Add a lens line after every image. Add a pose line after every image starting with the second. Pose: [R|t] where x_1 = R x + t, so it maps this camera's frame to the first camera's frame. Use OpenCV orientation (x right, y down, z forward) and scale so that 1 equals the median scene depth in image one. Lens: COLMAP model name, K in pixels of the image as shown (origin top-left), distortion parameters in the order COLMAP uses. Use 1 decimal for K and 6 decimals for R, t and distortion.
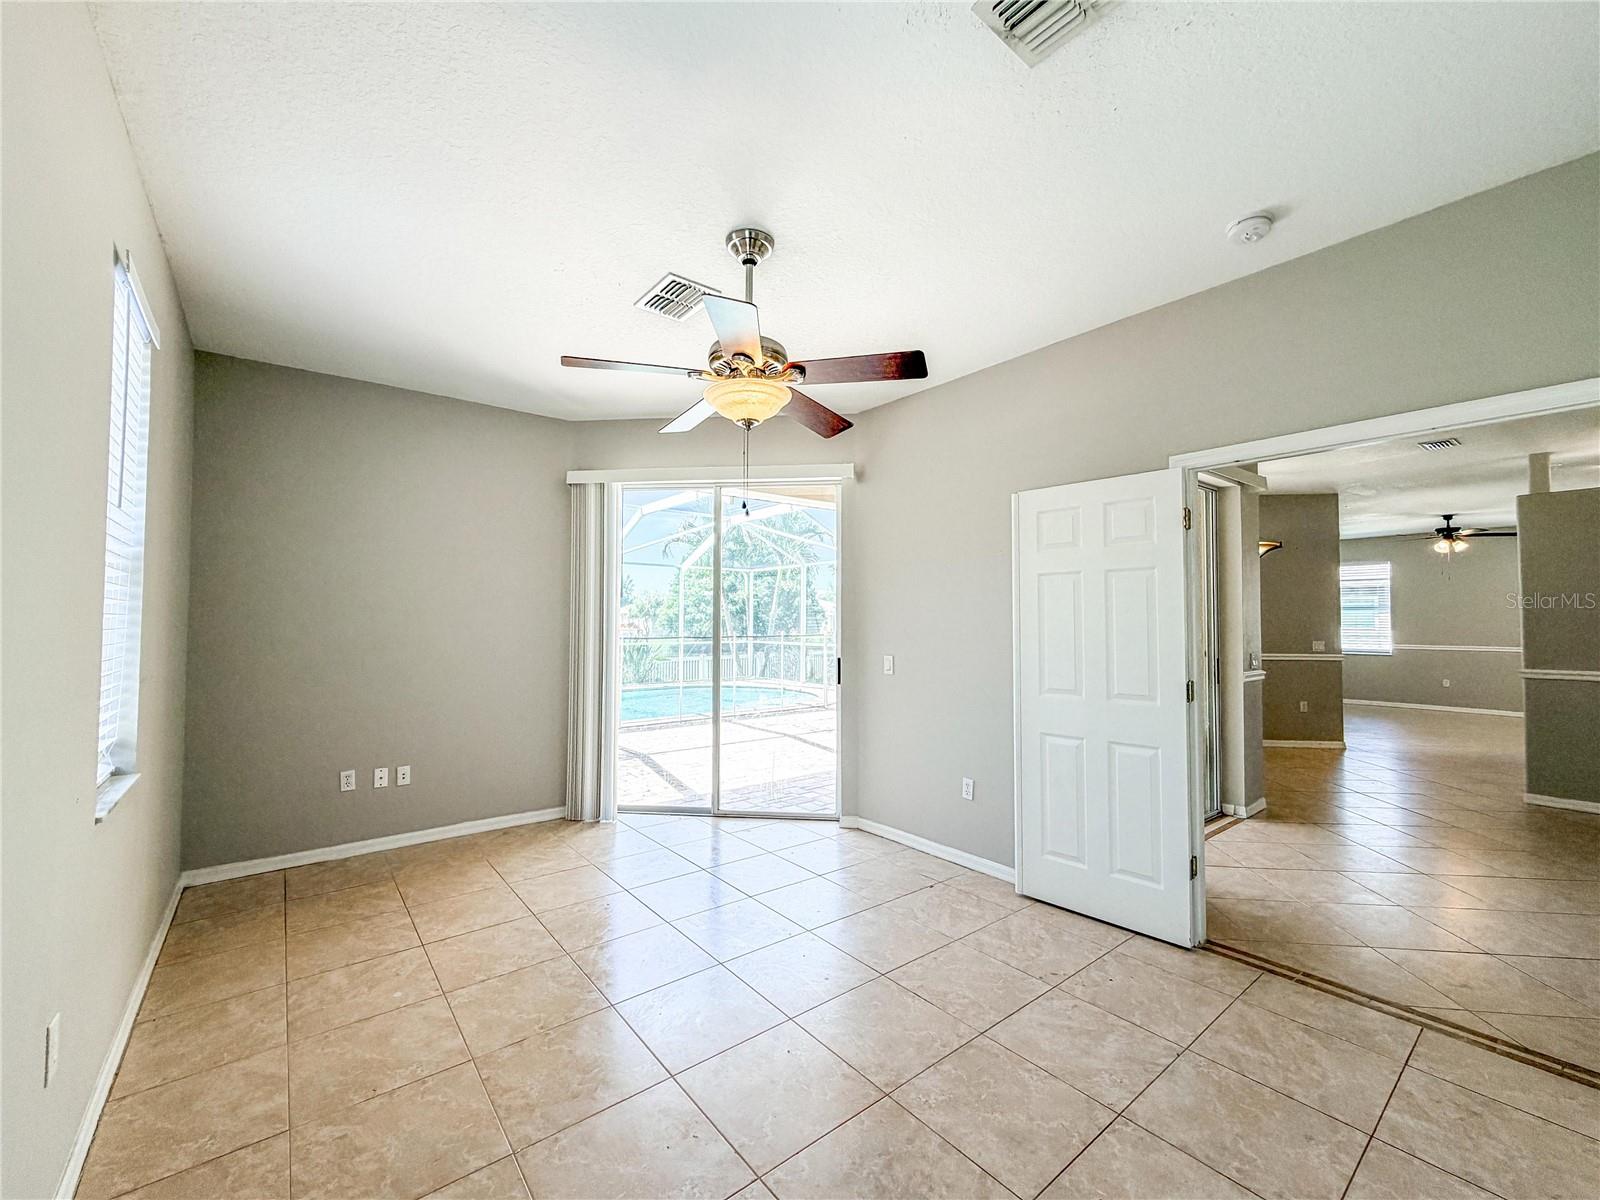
lens RADIAL K [[653.2, 0, 790.4], [0, 653.2, 599.3], [0, 0, 1]] dist [0.002644, 0.000033]
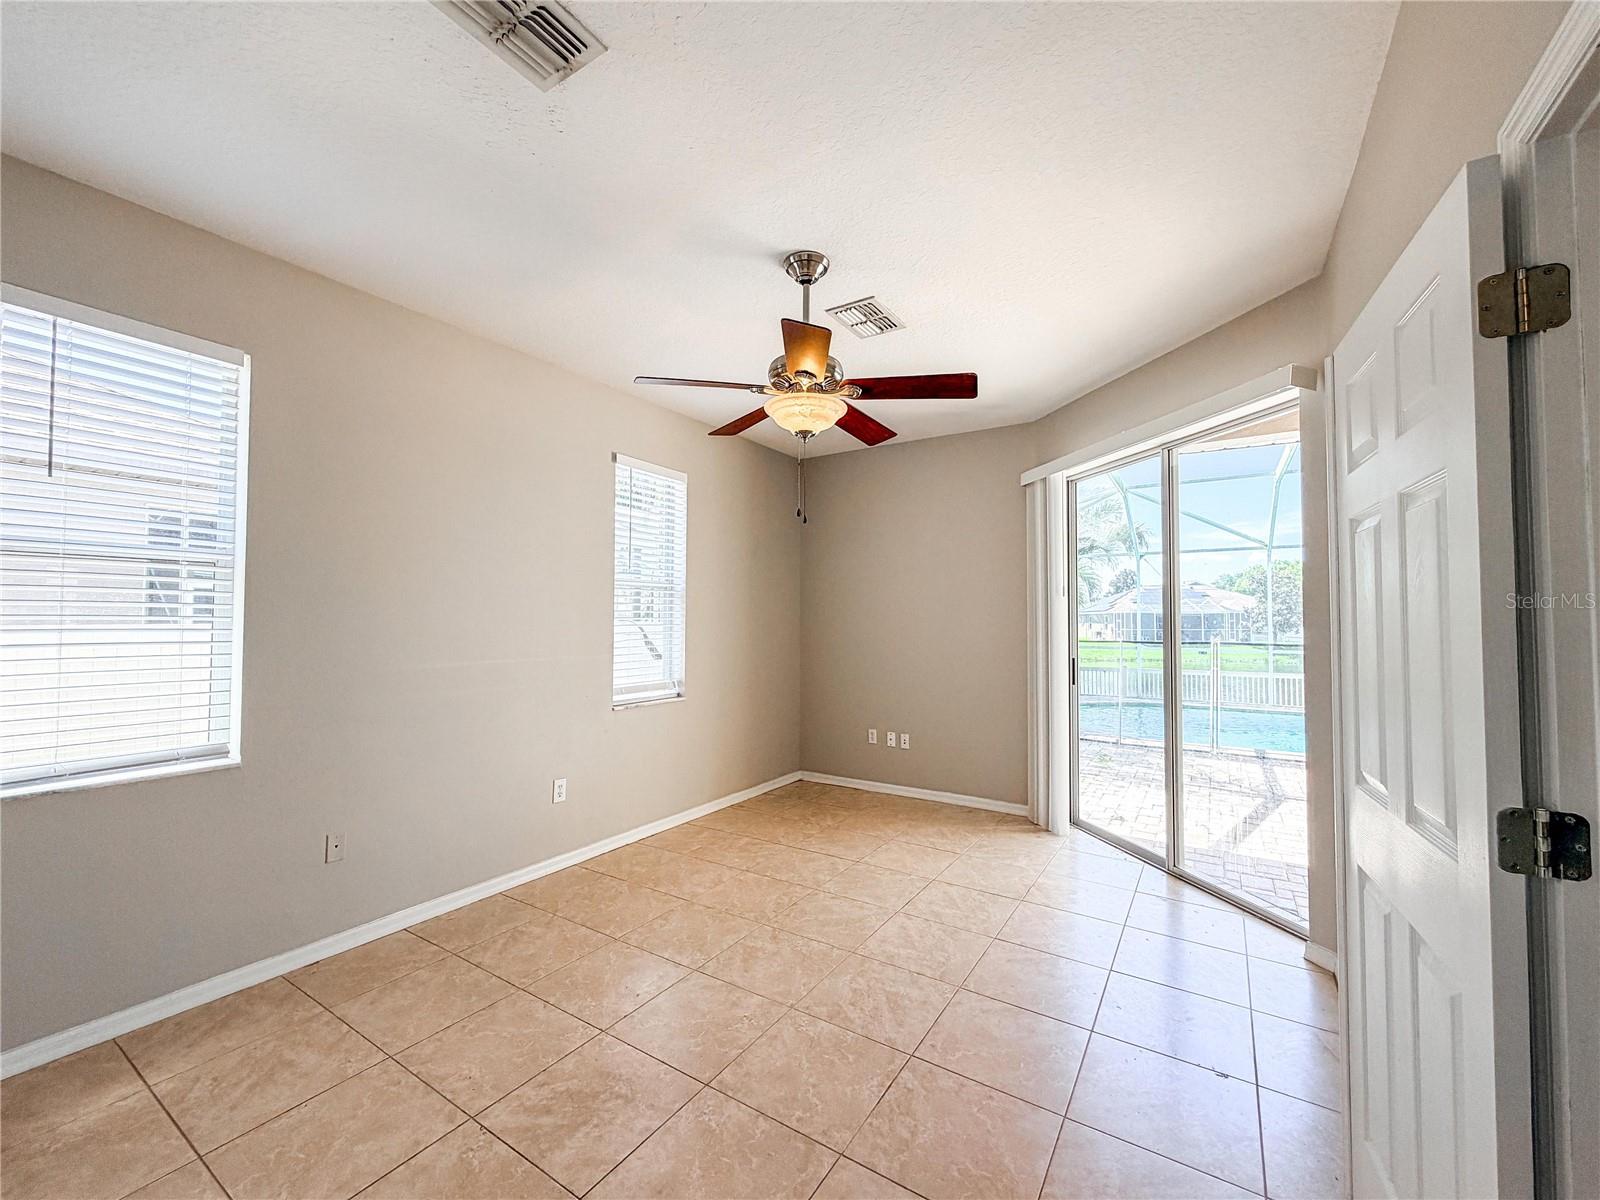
lens RADIAL K [[653.2, 0, 804.6], [0, 653.2, 603.7], [0, 0, 1]] dist [0.002644, 0.000033]
pose [[0.321094, -0.023619, -0.946753, 0.636532], [0.028613, 0.999475, -0.015230, 0.013192], [0.946615, -0.022199, 0.321601, 0.447323]]
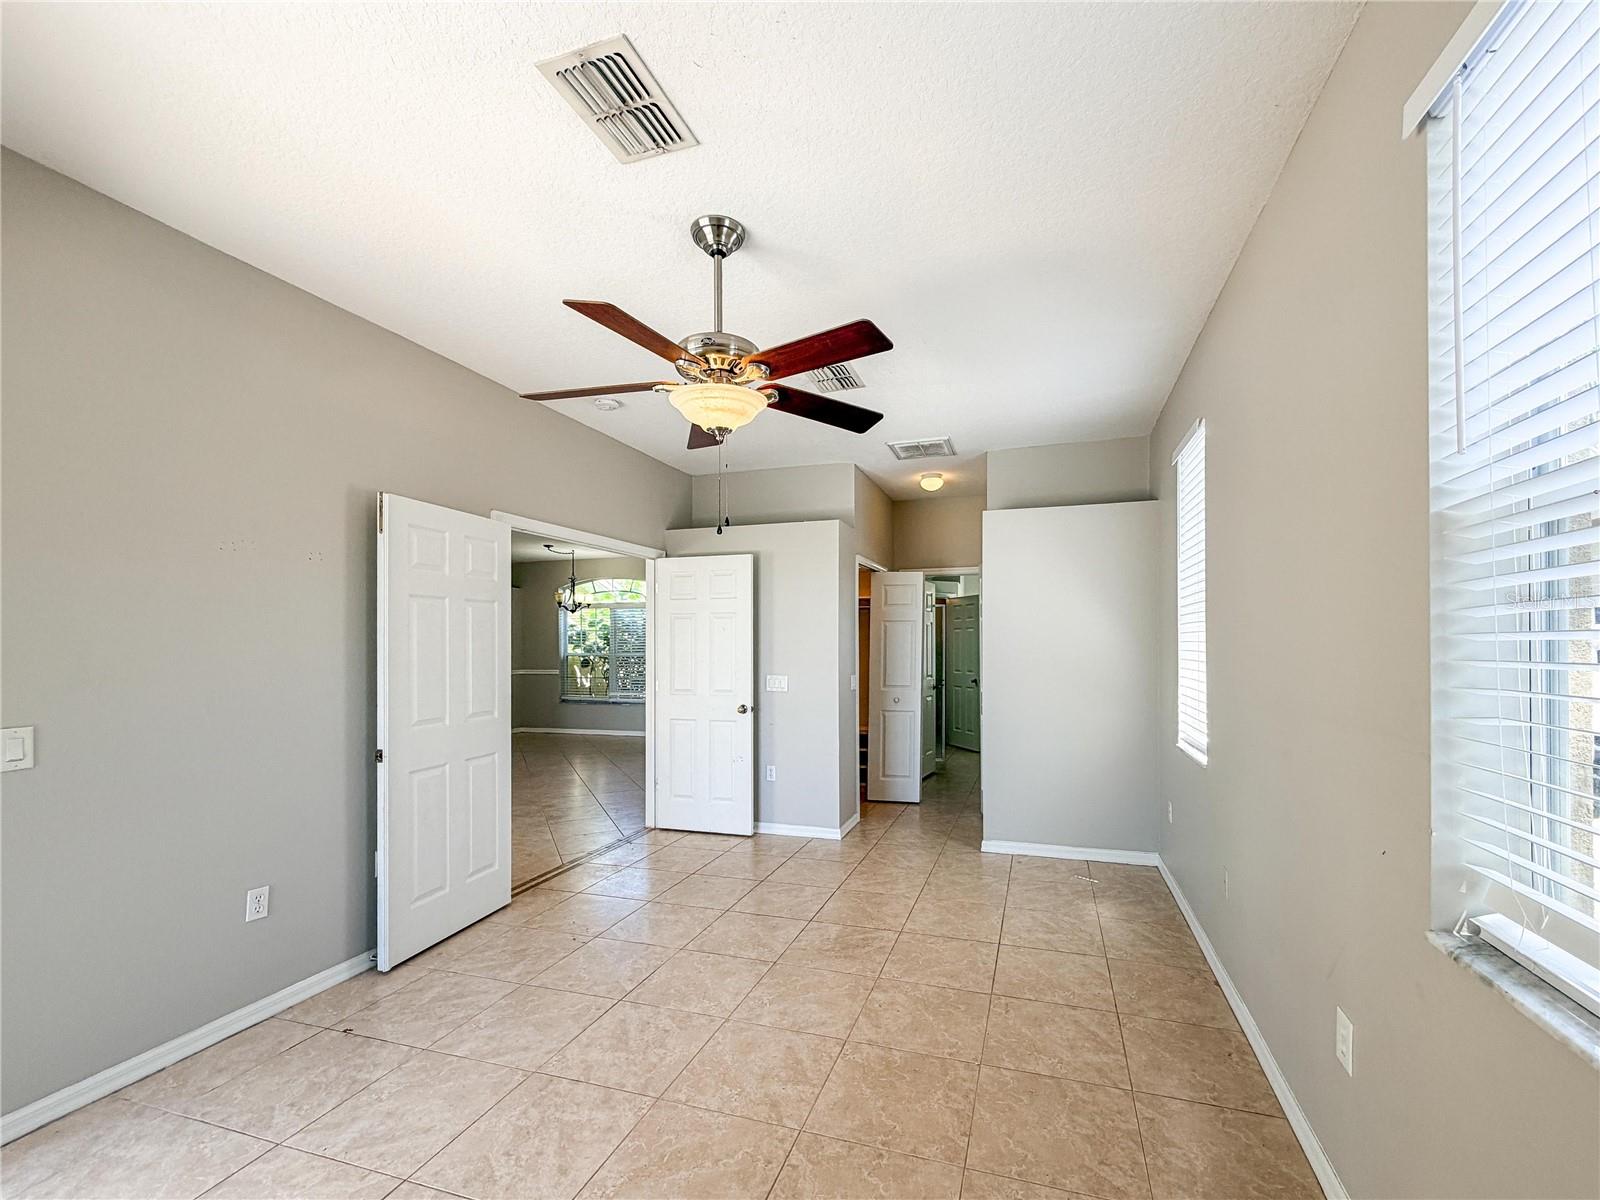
lens RADIAL K [[653.2, 0, 837.2], [0, 653.2, 643.7], [0, 0, 1]] dist [0.002644, 0.000033]
pose [[-0.560894, 0.004479, 0.827876, -0.627502], [-0.021349, 0.999575, -0.019872, 0.031067], [-0.827612, -0.028820, -0.560560, 0.935154]]
